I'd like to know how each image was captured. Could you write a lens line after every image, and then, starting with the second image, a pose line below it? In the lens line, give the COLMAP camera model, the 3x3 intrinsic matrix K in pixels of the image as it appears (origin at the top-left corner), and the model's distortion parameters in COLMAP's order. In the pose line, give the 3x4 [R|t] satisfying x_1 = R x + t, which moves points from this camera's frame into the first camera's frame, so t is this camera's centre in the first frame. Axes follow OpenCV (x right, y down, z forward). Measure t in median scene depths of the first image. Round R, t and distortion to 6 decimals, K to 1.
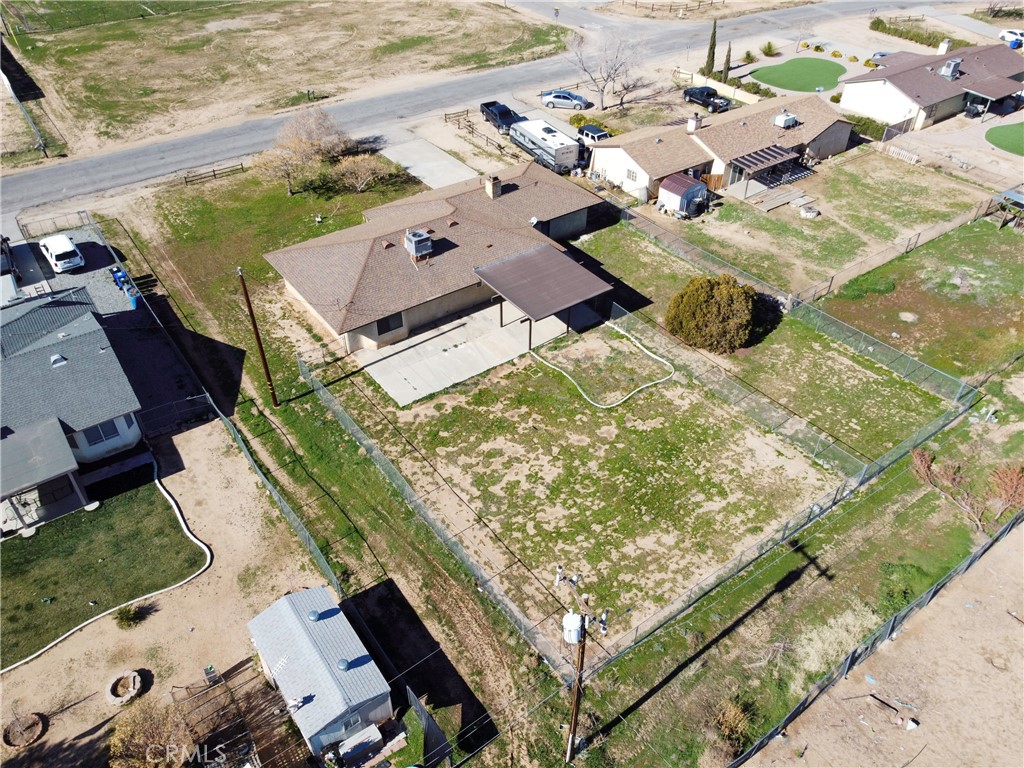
lens RADIAL K [[781.8, 0, 512.0], [0, 781.8, 384.0], [0, 0, 1]] dist [0.003040, -0.005035]
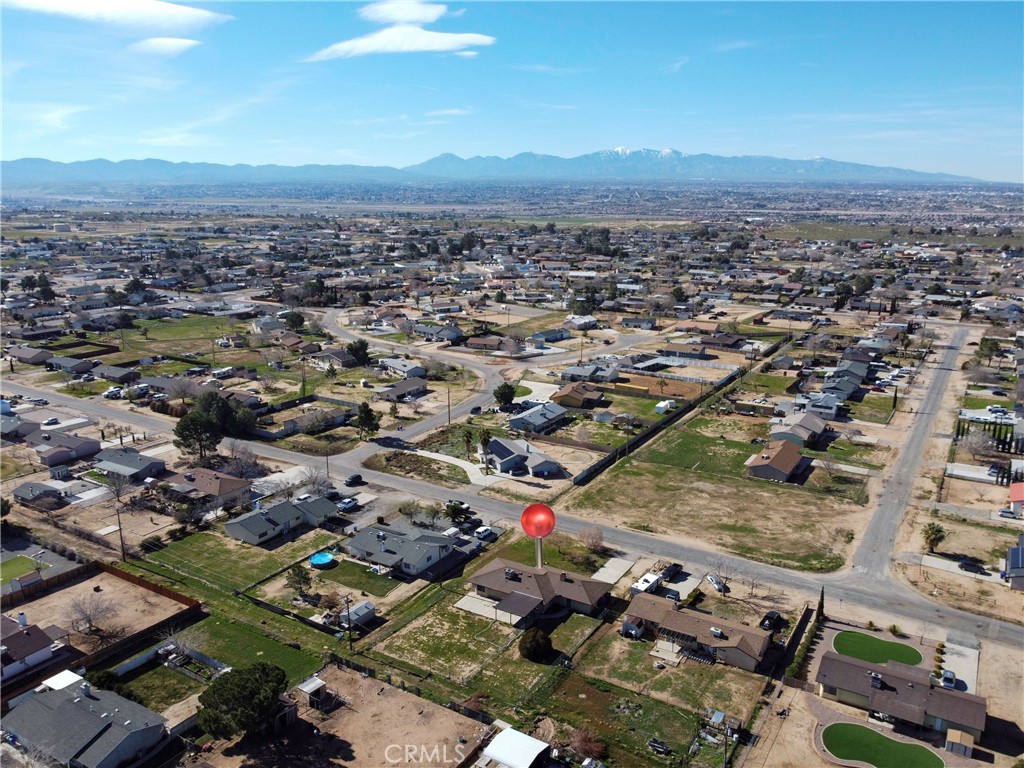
lens RADIAL K [[810.8, 0, 512.0], [0, 810.8, 384.0], [0, 0, 1]] dist [0.007655, -0.000807]
pose [[0.385815, 0.219692, -0.896037, 2.742241], [-0.580014, 0.813046, -0.050397, -0.685549], [0.717448, 0.539158, 0.441110, -0.785961]]
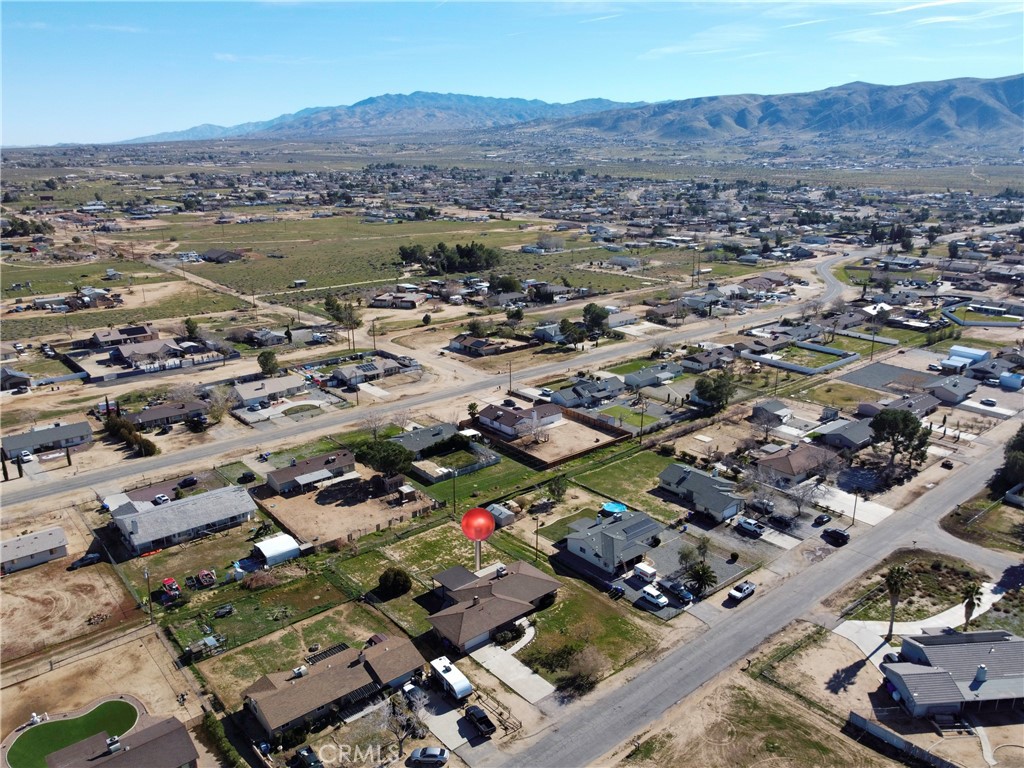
lens RADIAL K [[781.8, 0, 512.0], [0, 781.8, 384.0], [0, 0, 1]] dist [0.003040, -0.005035]
pose [[-0.997304, 0.018102, -0.071111, 0.028904], [-0.048495, 0.564702, 0.823869, -3.165350], [0.055071, 0.825097, -0.562301, 2.261193]]
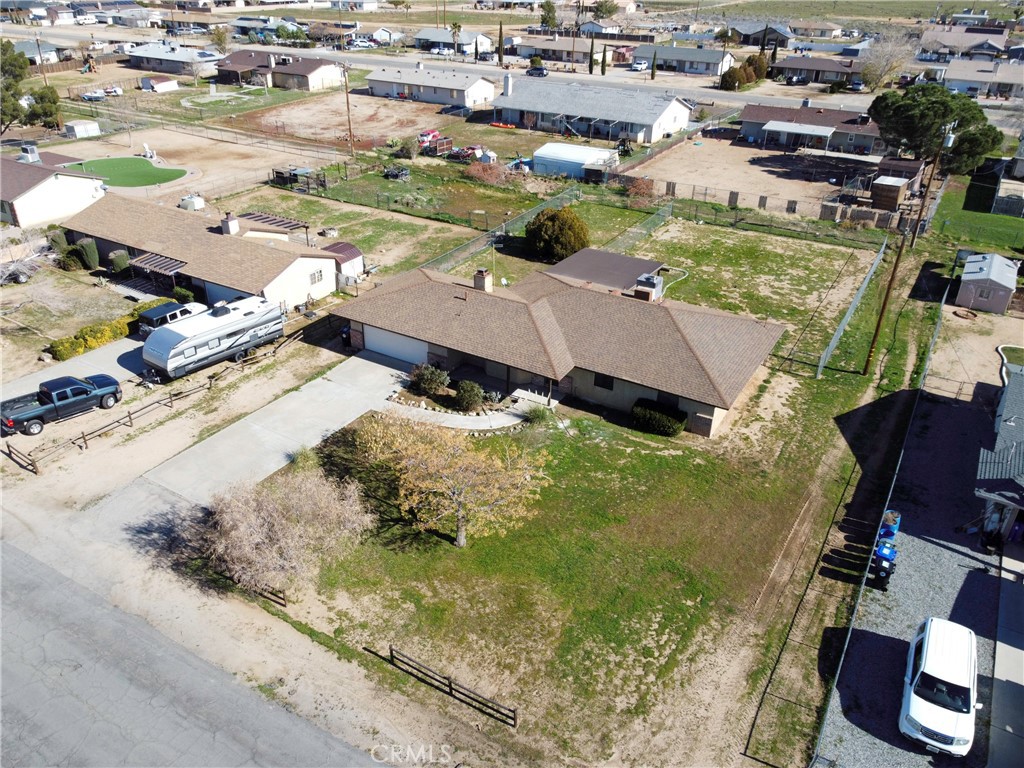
lens RADIAL K [[781.8, 0, 512.0], [0, 781.8, 384.0], [0, 0, 1]] dist [0.003040, -0.005035]
pose [[-0.390360, -0.454021, 0.800927, -0.967584], [0.562878, 0.570724, 0.597865, -0.864481], [-0.728552, 0.684207, 0.032770, 1.323868]]
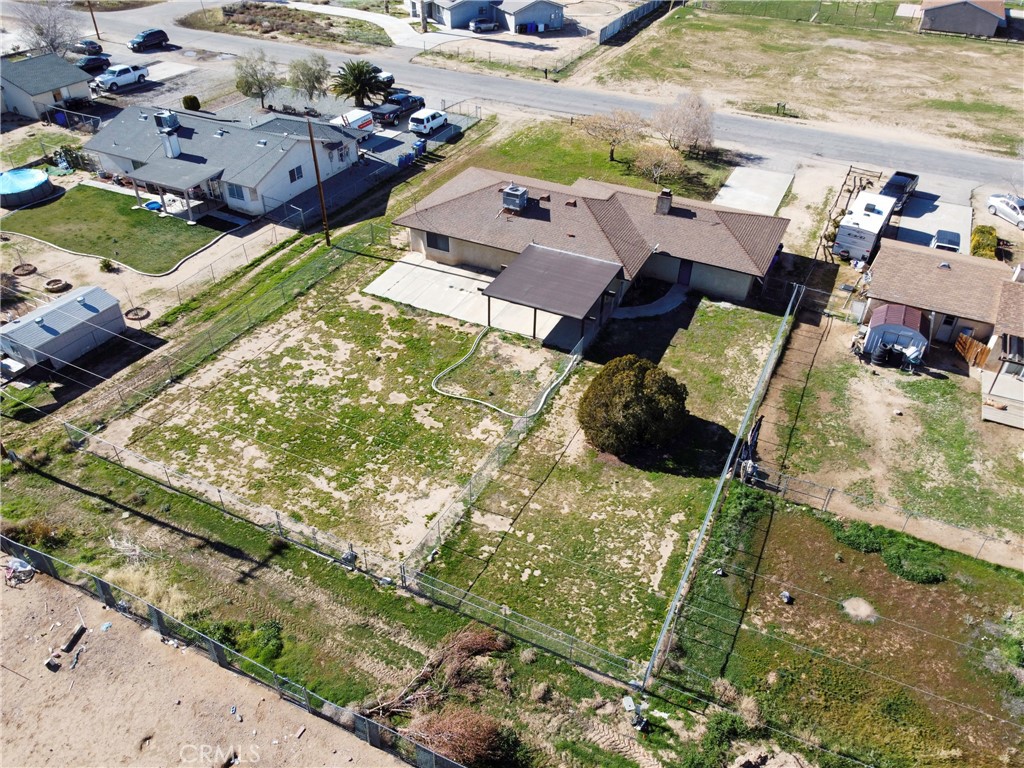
lens RADIAL K [[781.8, 0, 512.0], [0, 781.8, 384.0], [0, 0, 1]] dist [0.003040, -0.005035]
pose [[0.467147, 0.532926, -0.705524, 0.839817], [-0.565082, 0.793663, 0.225346, -0.244774], [0.680041, 0.293409, 0.671904, 0.425157]]
